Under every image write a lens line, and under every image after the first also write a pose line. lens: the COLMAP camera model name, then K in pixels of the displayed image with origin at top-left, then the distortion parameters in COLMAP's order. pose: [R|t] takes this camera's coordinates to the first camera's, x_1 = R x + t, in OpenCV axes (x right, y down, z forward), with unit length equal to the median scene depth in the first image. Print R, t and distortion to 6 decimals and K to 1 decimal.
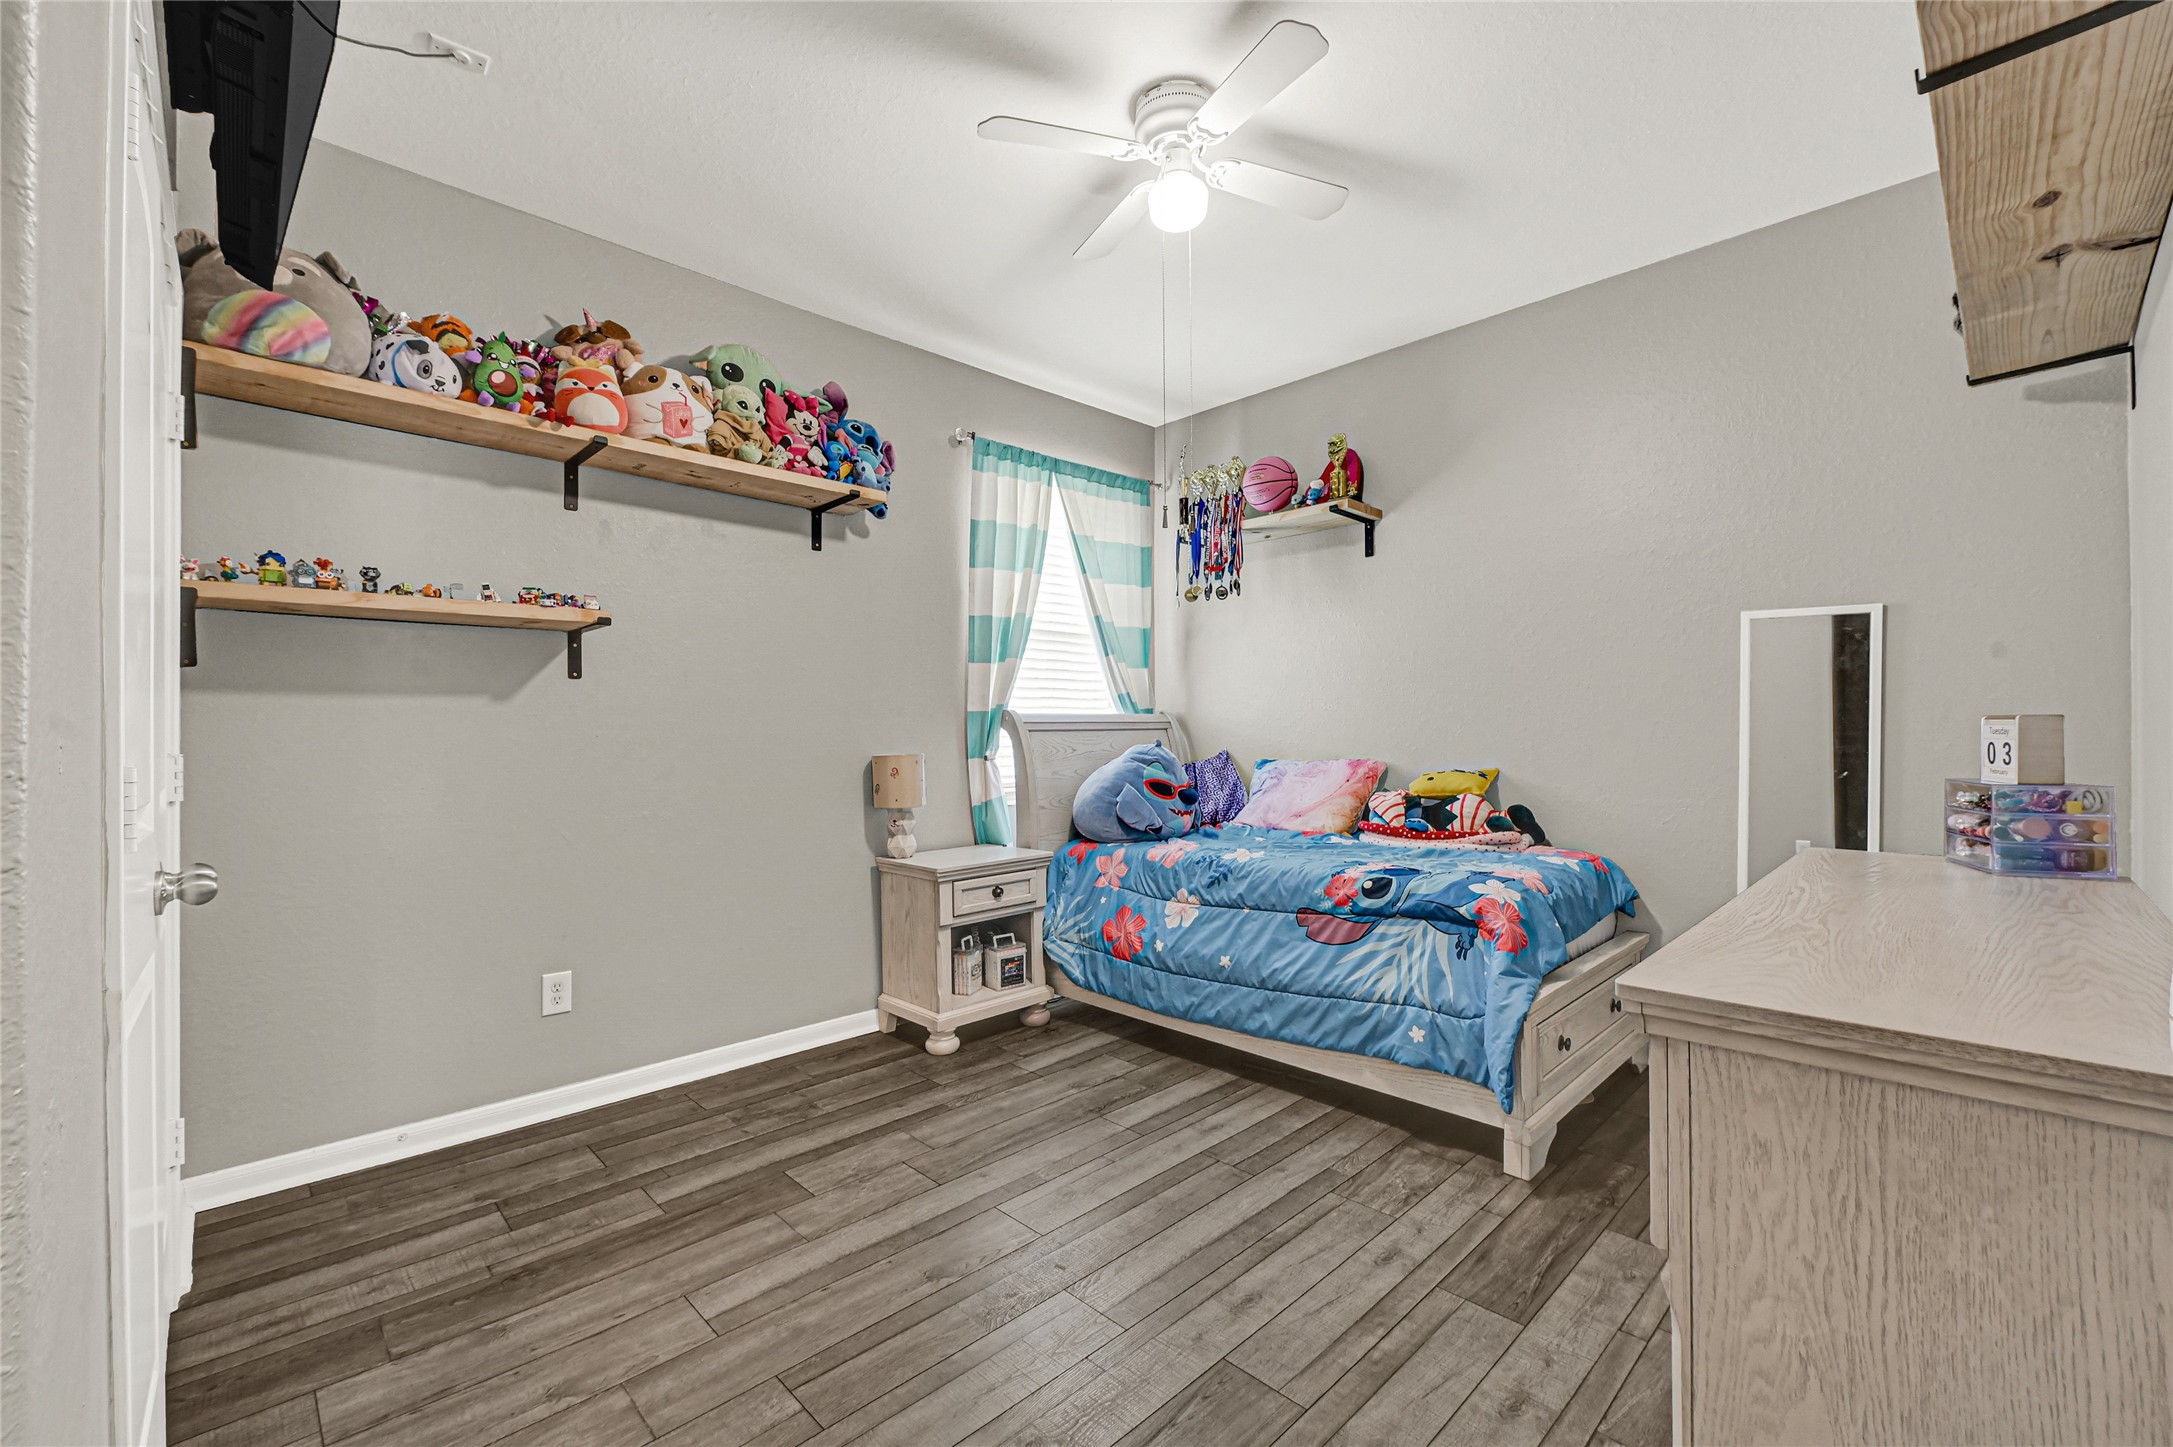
lens RADIAL K [[912.9, 0, 1088.1], [0, 912.9, 726.1], [0, 0, 1]] dist [-0.002269, -0.000251]
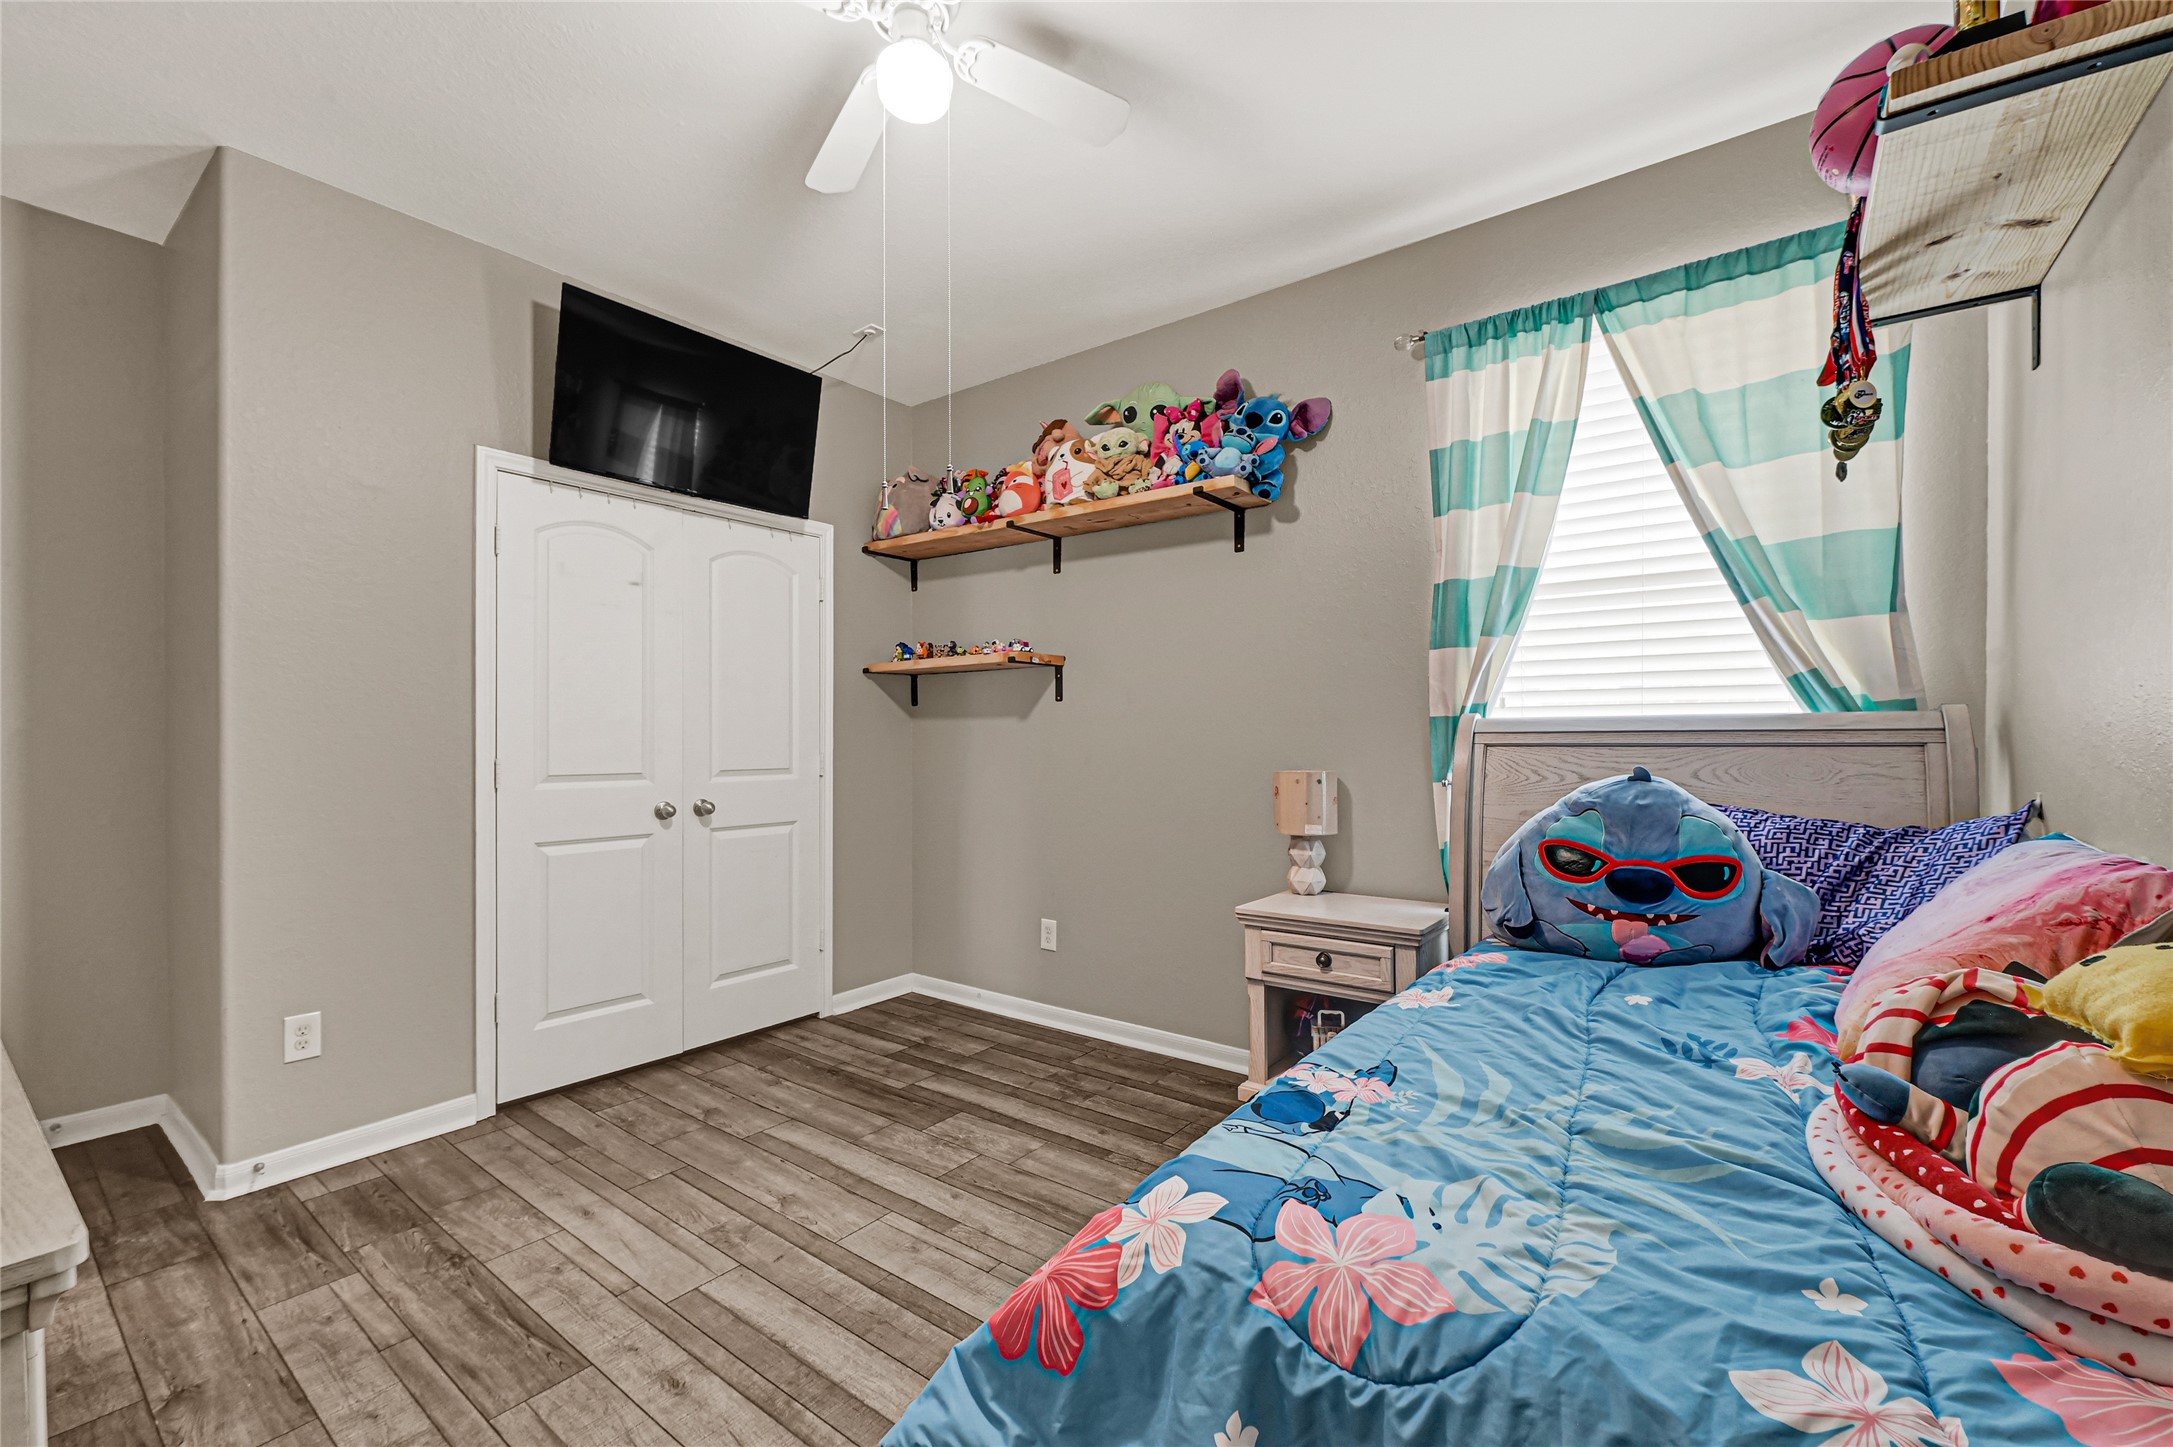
lens RADIAL K [[912.9, 0, 1087.9], [0, 912.9, 738.6], [0, 0, 1]] dist [-0.002269, -0.000251]
pose [[0.141836, 0.011755, -0.989820, 0.751254], [0.007878, 0.999884, 0.013003, -0.014917], [0.989859, -0.009643, 0.141727, 0.857426]]
